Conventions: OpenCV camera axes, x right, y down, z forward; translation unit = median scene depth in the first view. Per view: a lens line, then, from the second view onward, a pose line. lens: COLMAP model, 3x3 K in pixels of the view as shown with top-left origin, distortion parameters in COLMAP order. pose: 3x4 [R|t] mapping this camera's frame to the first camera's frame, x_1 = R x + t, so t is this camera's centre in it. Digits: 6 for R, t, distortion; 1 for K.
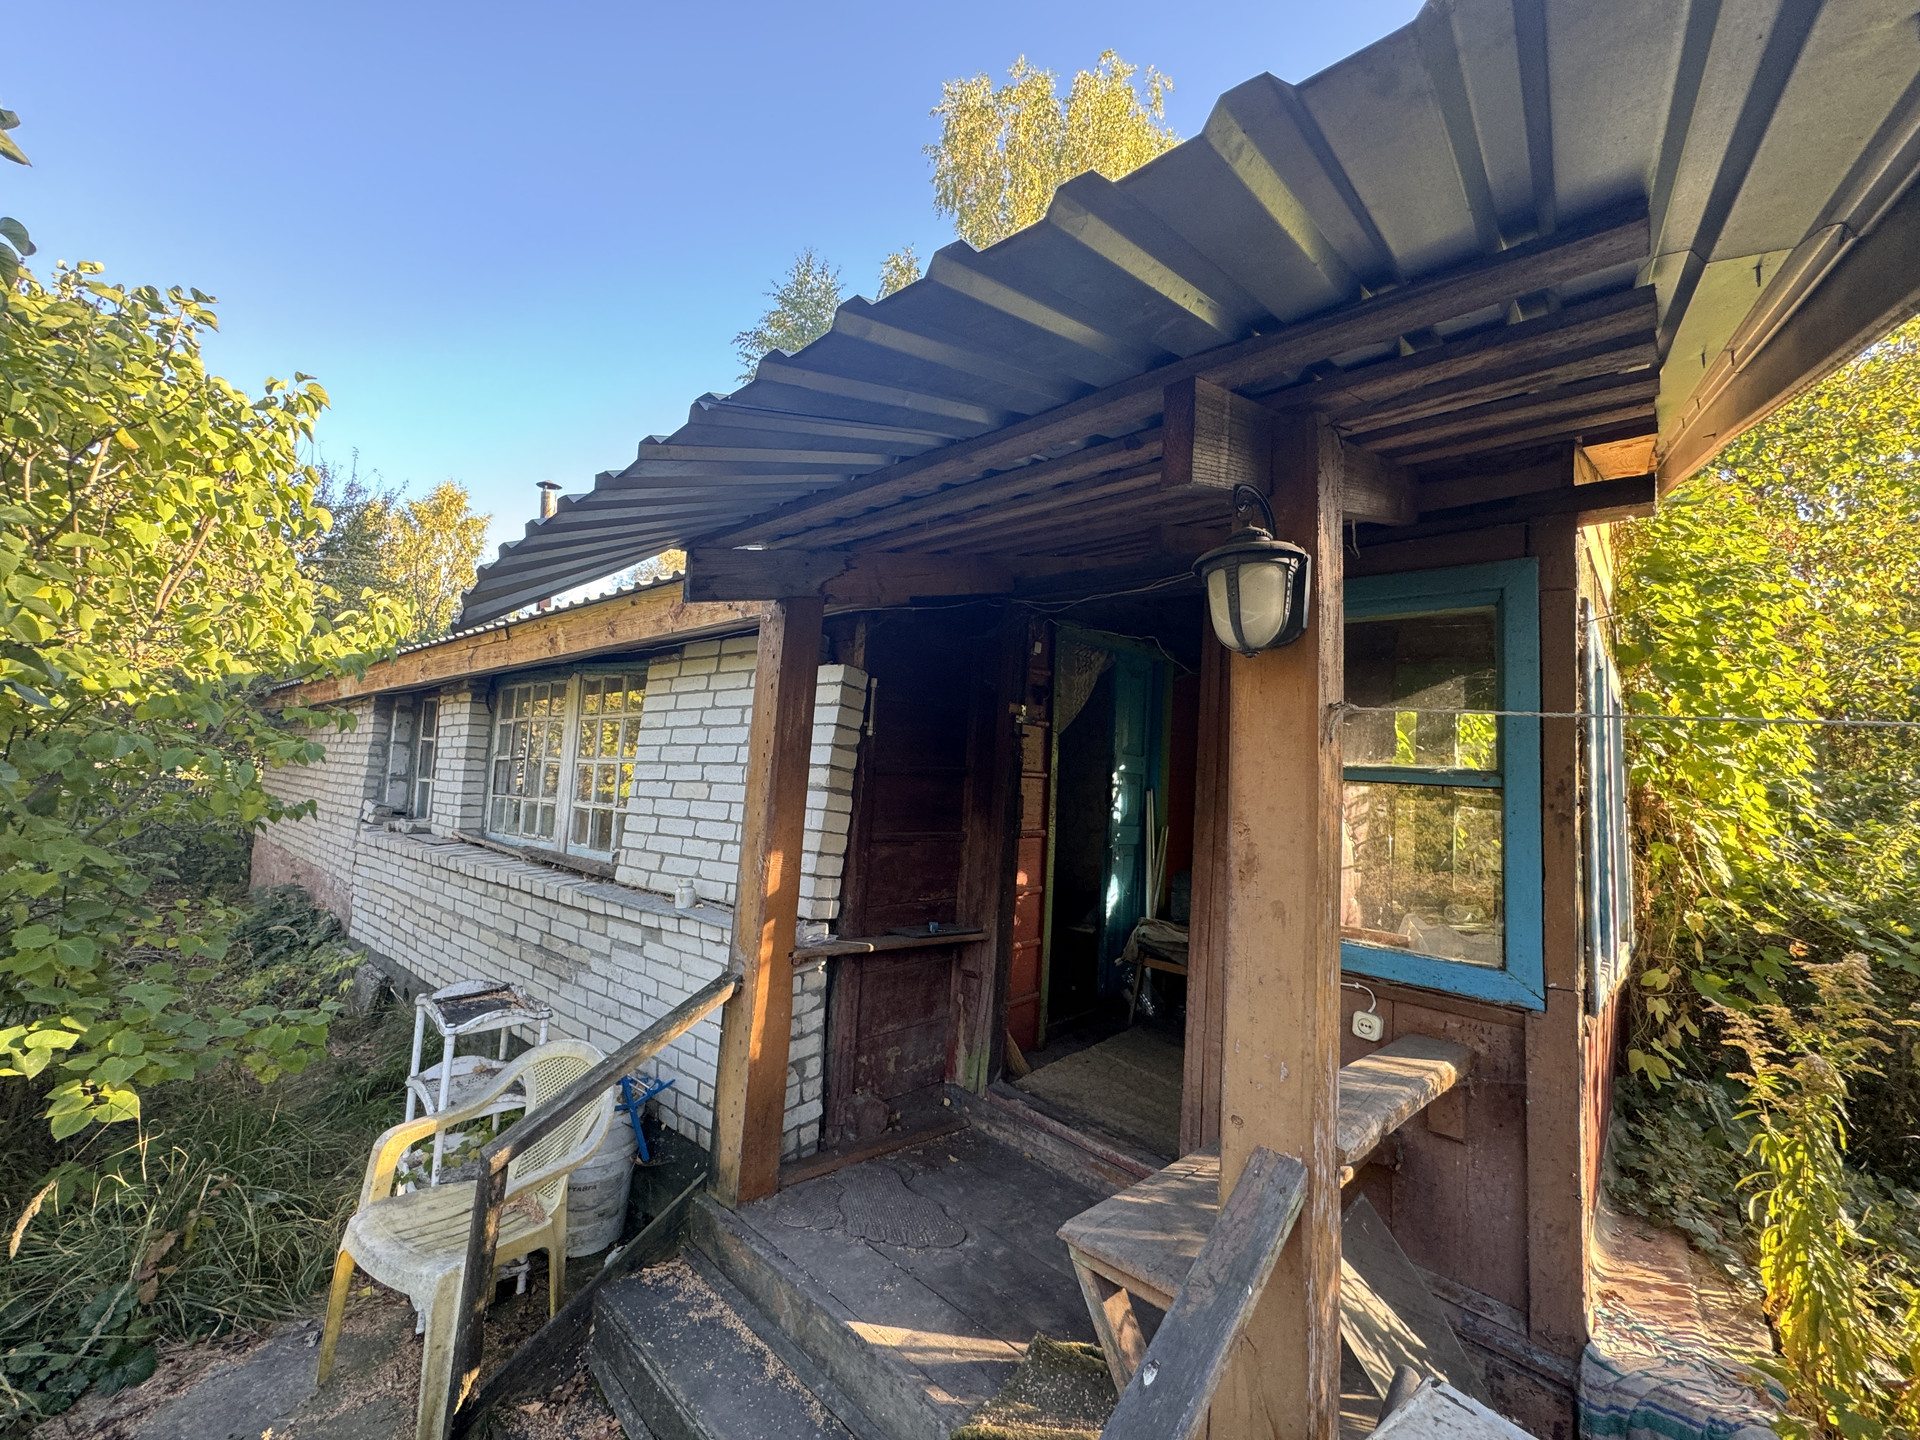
lens RADIAL K [[767.3, 0, 958.8], [0, 767.3, 722.1], [0, 0, 1]] dist [-0.001071, -0.000054]
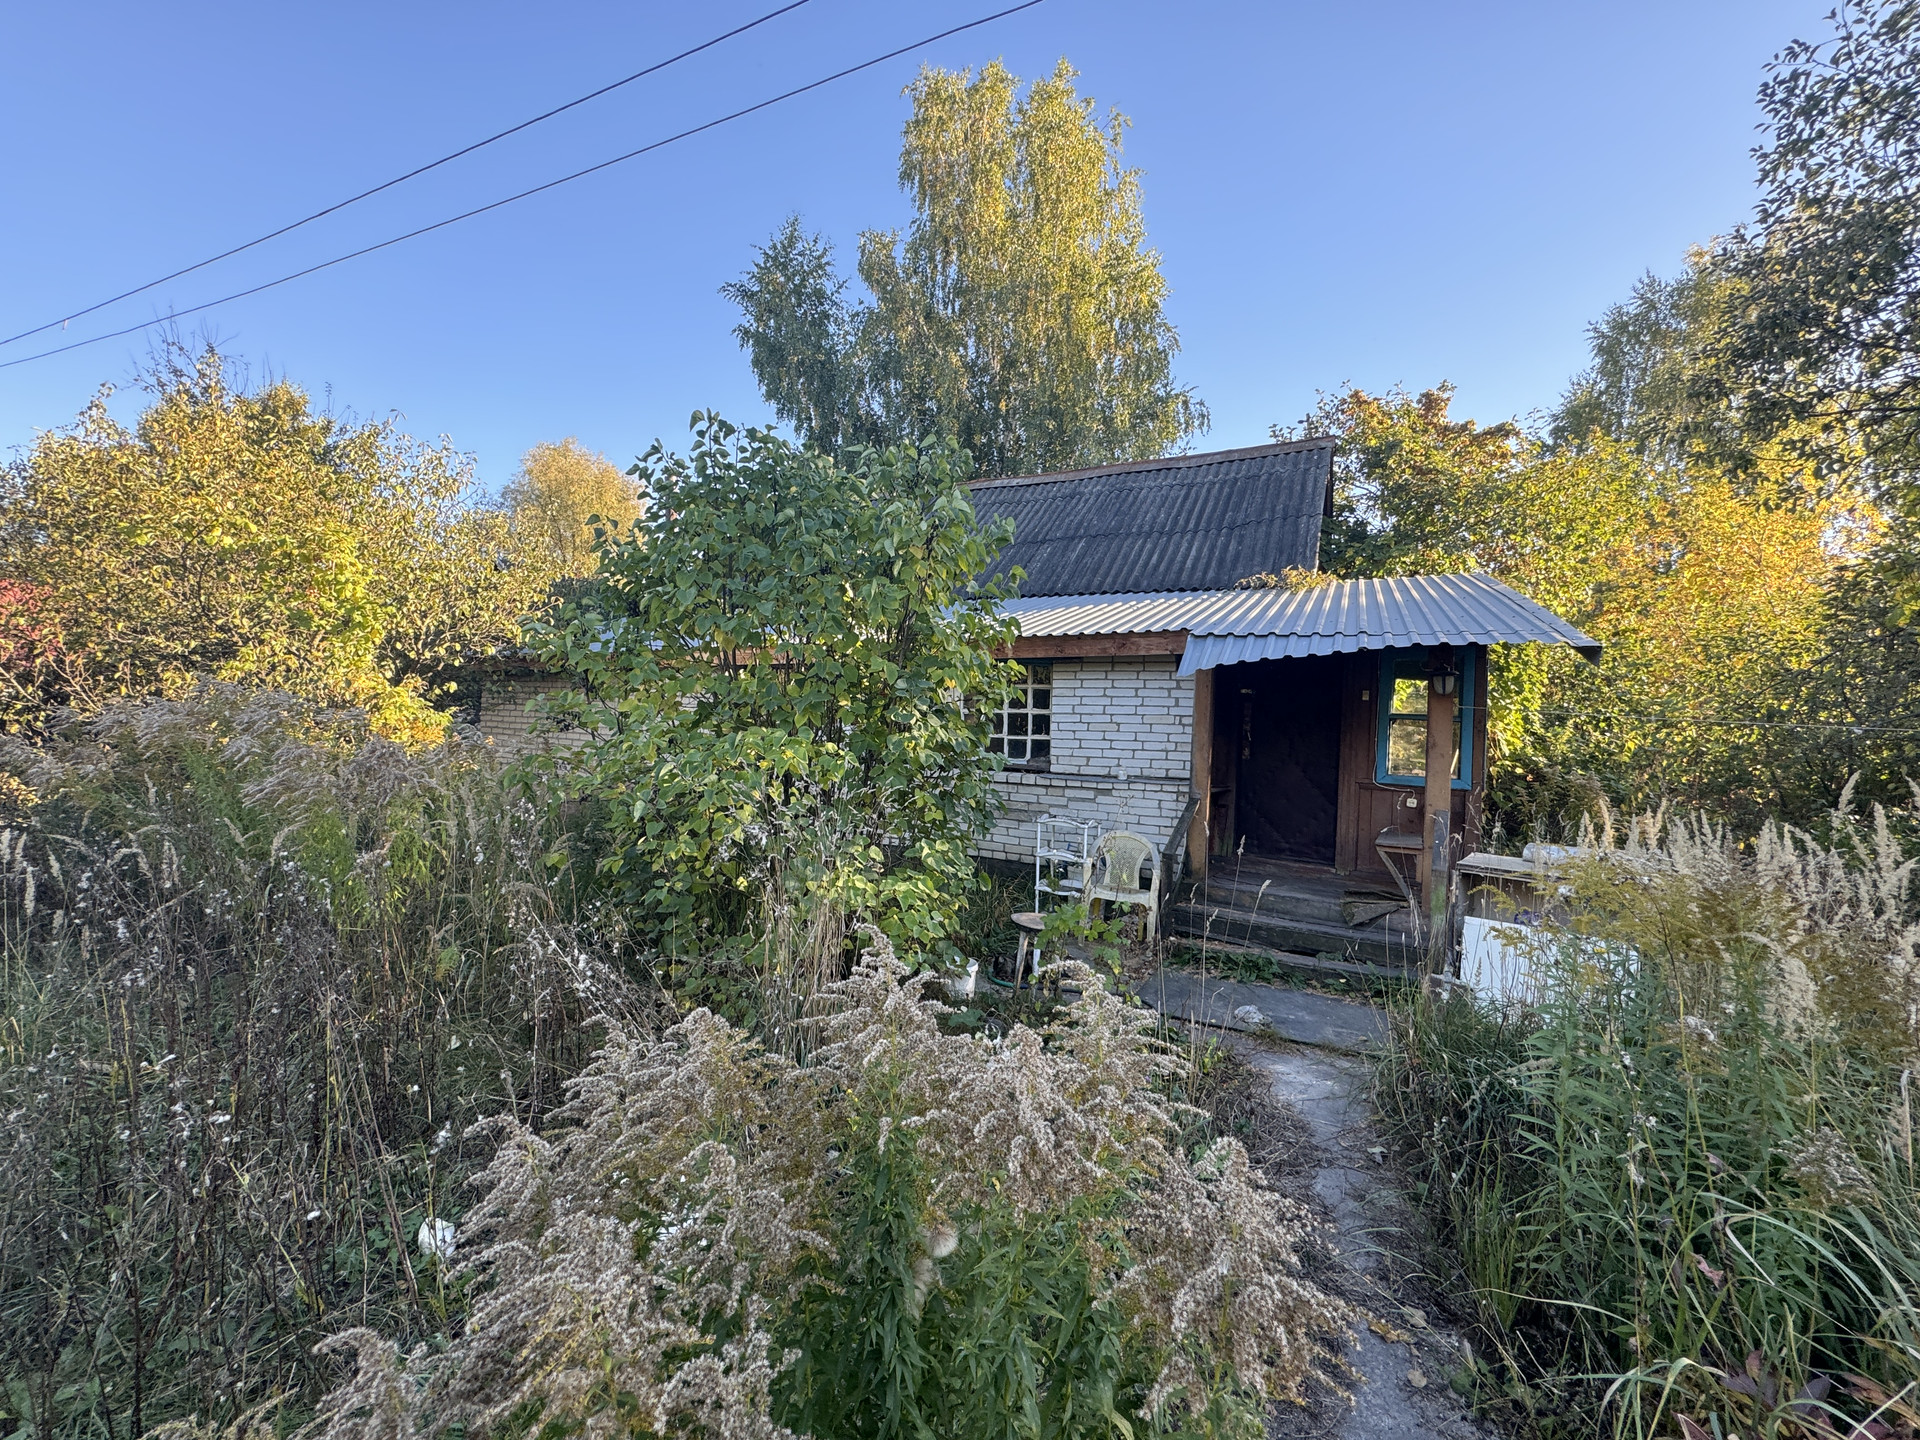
lens RADIAL K [[767.3, 0, 961.8], [0, 767.3, 719.7], [0, 0, 1]] dist [-0.001071, -0.000054]
pose [[0.977425, -0.022171, 0.210118, -1.227387], [-0.000932, 0.994017, 0.109223, -0.169616], [-0.211283, -0.106953, 0.971556, -1.015706]]
